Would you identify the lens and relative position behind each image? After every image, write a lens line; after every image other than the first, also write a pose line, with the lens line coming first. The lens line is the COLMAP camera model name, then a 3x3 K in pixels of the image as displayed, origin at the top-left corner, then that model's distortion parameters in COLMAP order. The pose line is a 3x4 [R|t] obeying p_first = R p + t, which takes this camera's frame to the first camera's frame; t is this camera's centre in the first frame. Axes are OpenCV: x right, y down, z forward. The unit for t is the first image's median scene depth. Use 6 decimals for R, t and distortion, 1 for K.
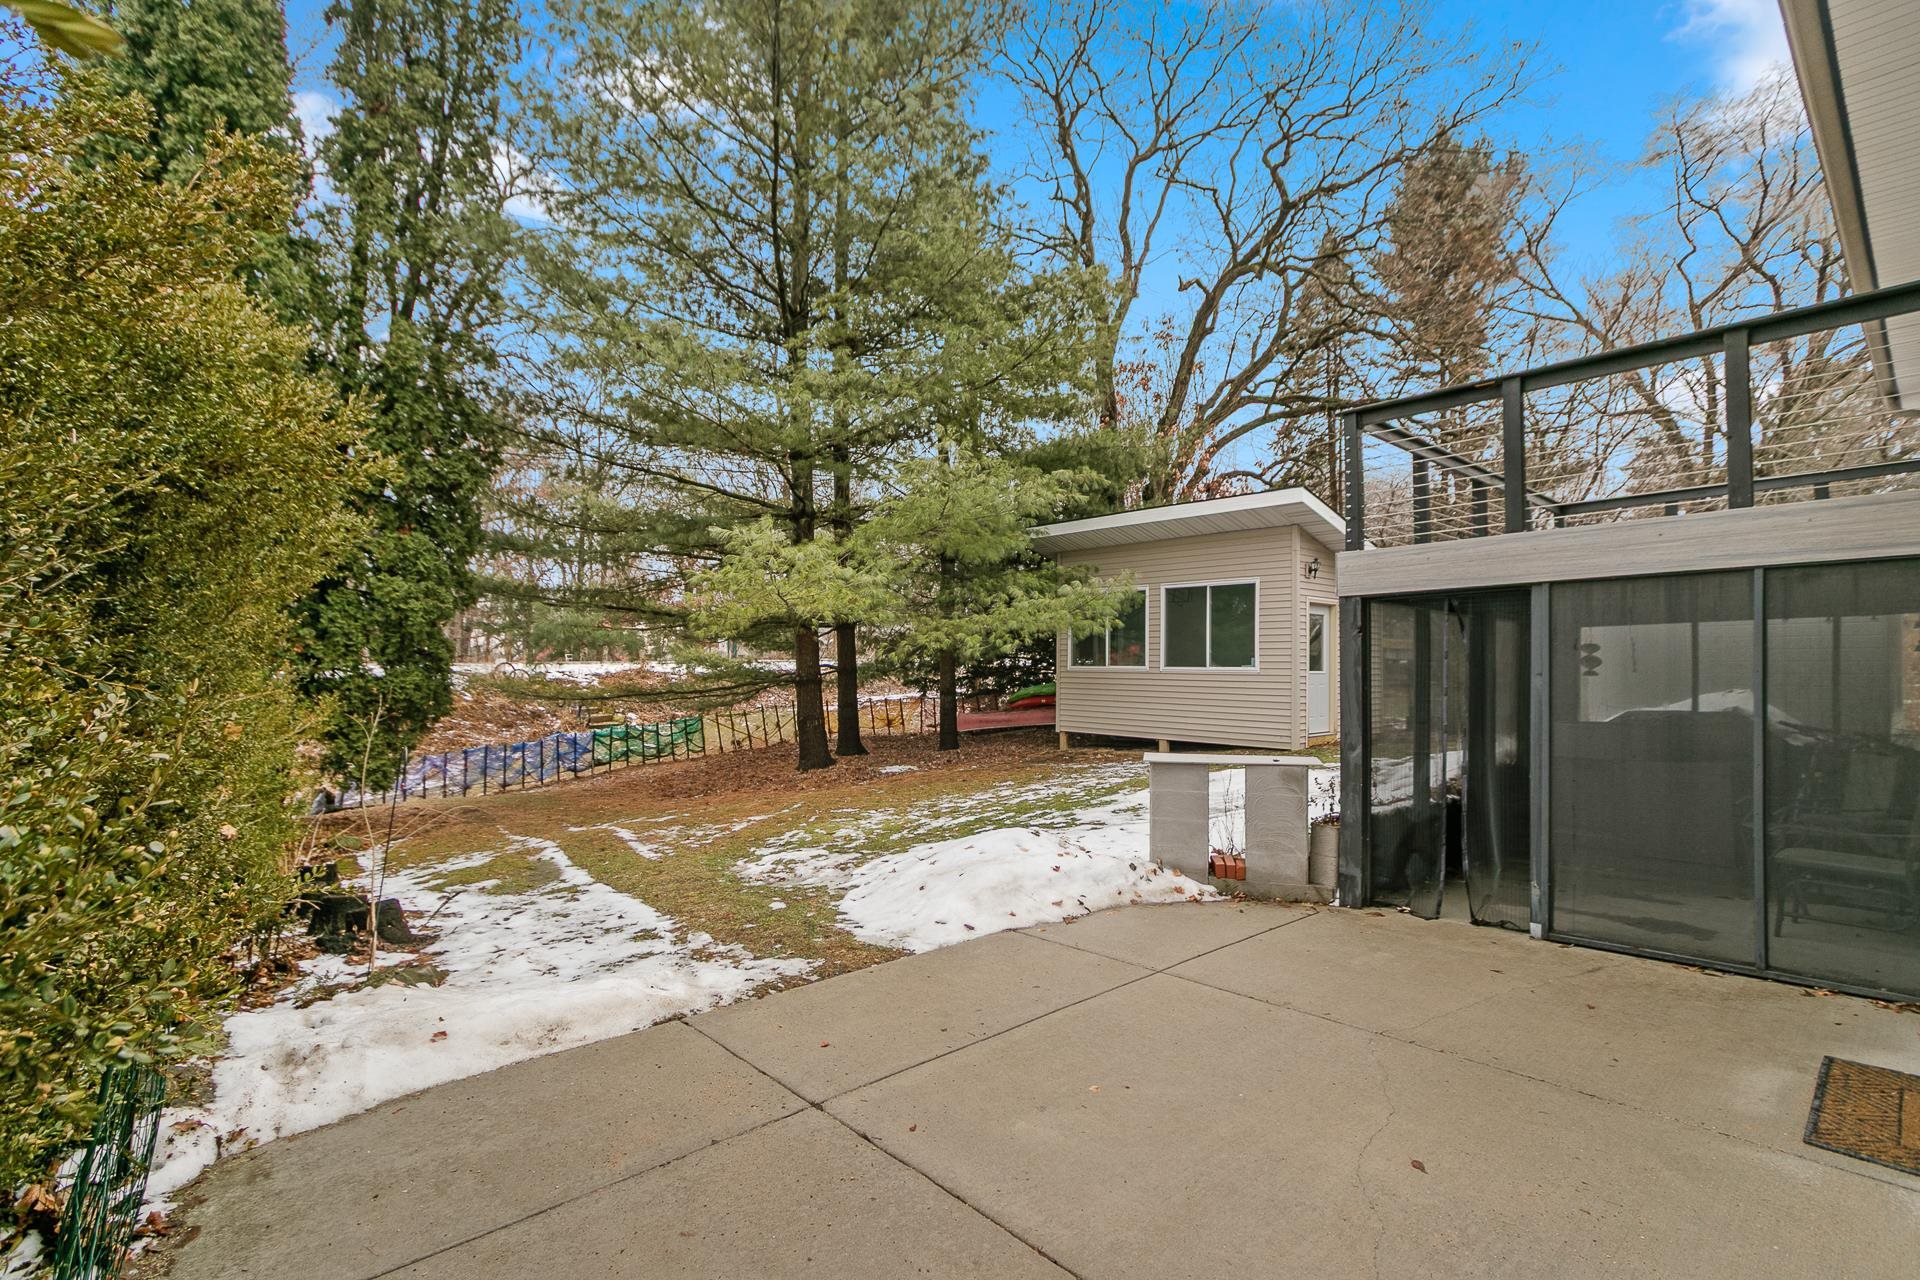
lens RADIAL K [[900.1, 0, 948.7], [0, 900.1, 644.4], [0, 0, 1]] dist [0.003771, 0.000238]
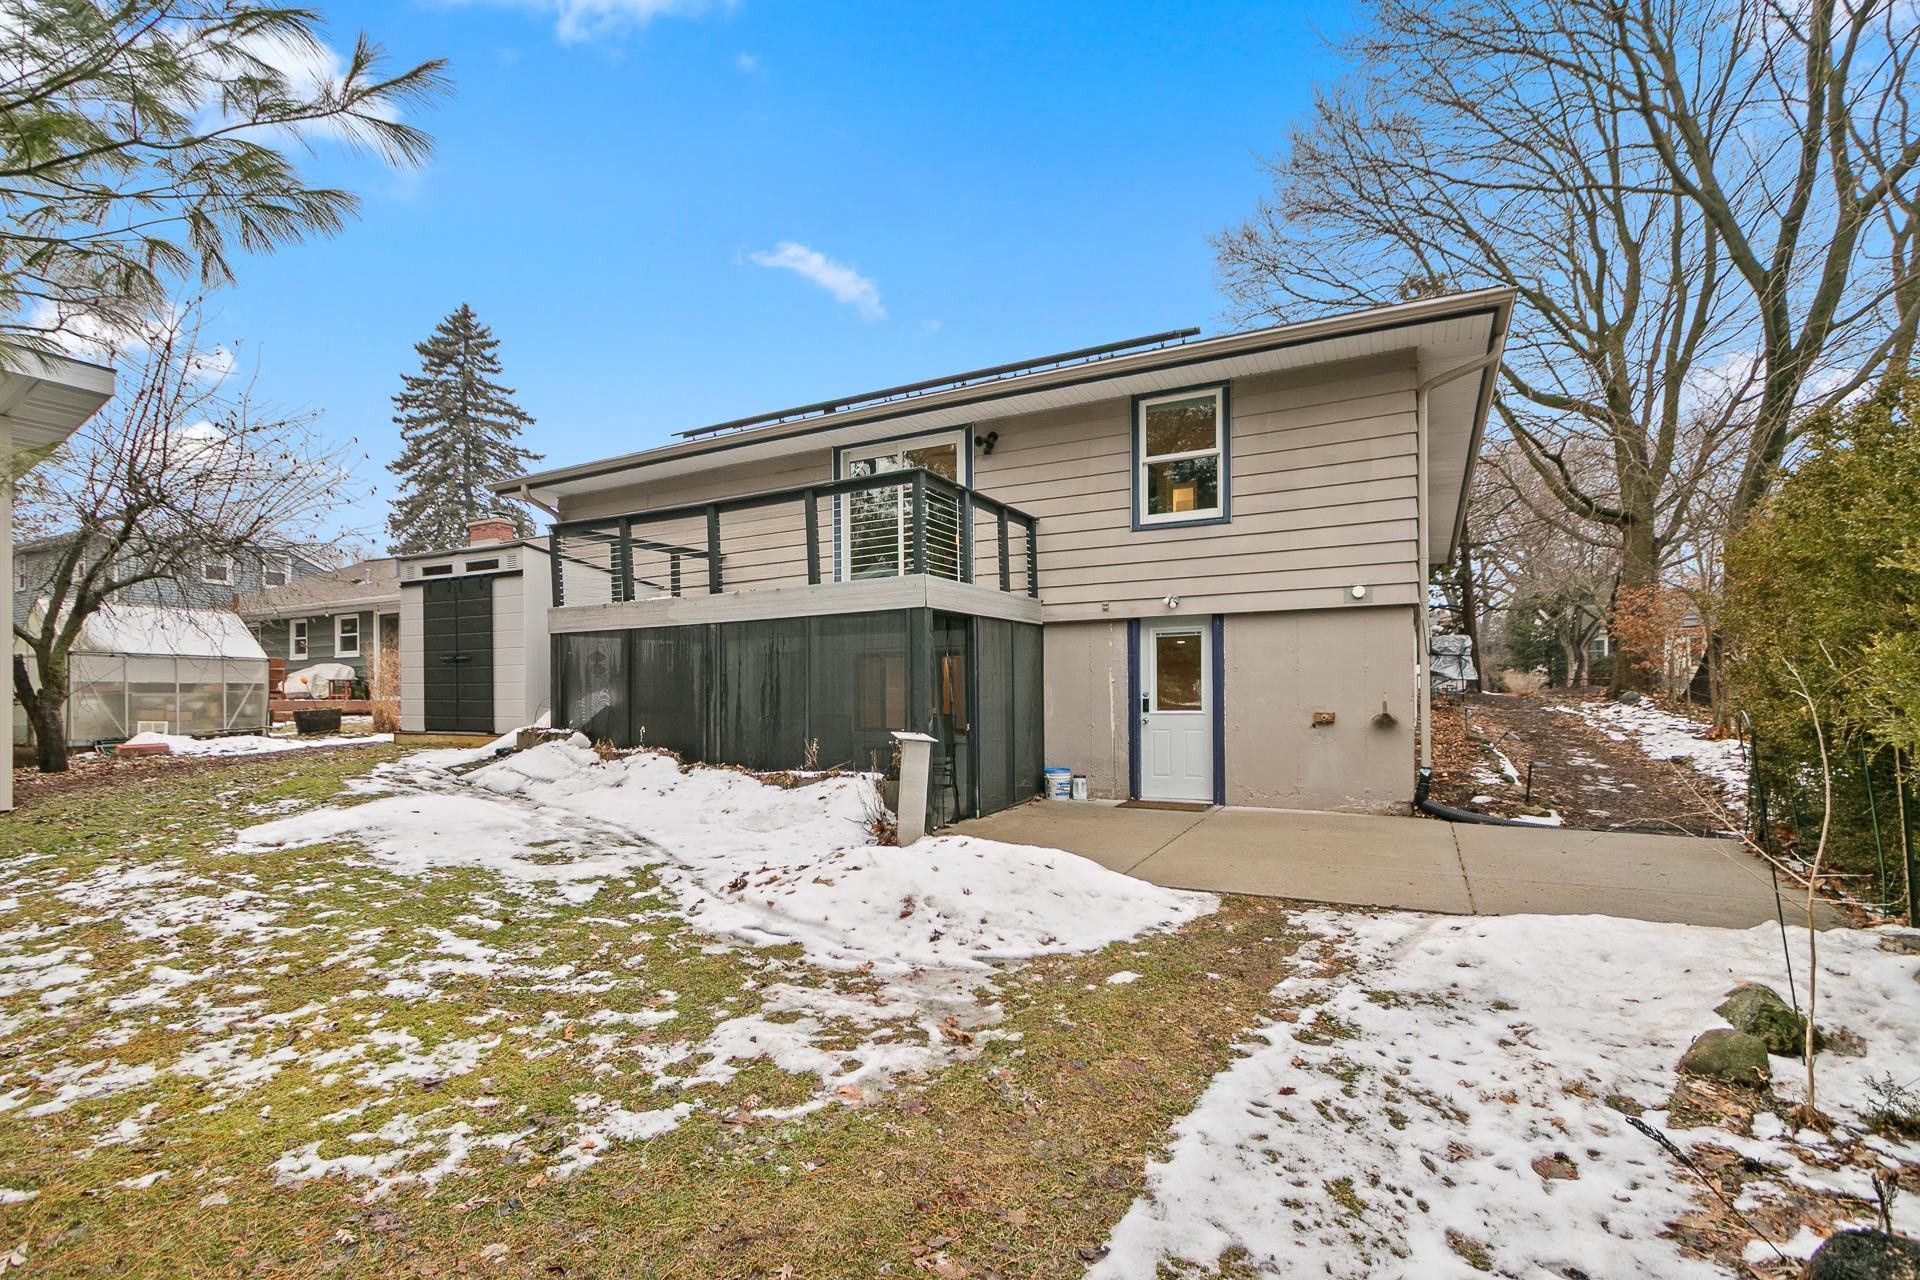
lens RADIAL K [[900.1, 0, 915.7], [0, 900.1, 691.8], [0, 0, 1]] dist [0.003771, 0.000238]
pose [[-0.341027, 0.006093, 0.940034, -0.320826], [-0.021087, 0.999678, -0.014130, 0.034612], [-0.939817, -0.024641, -0.340789, 0.568622]]
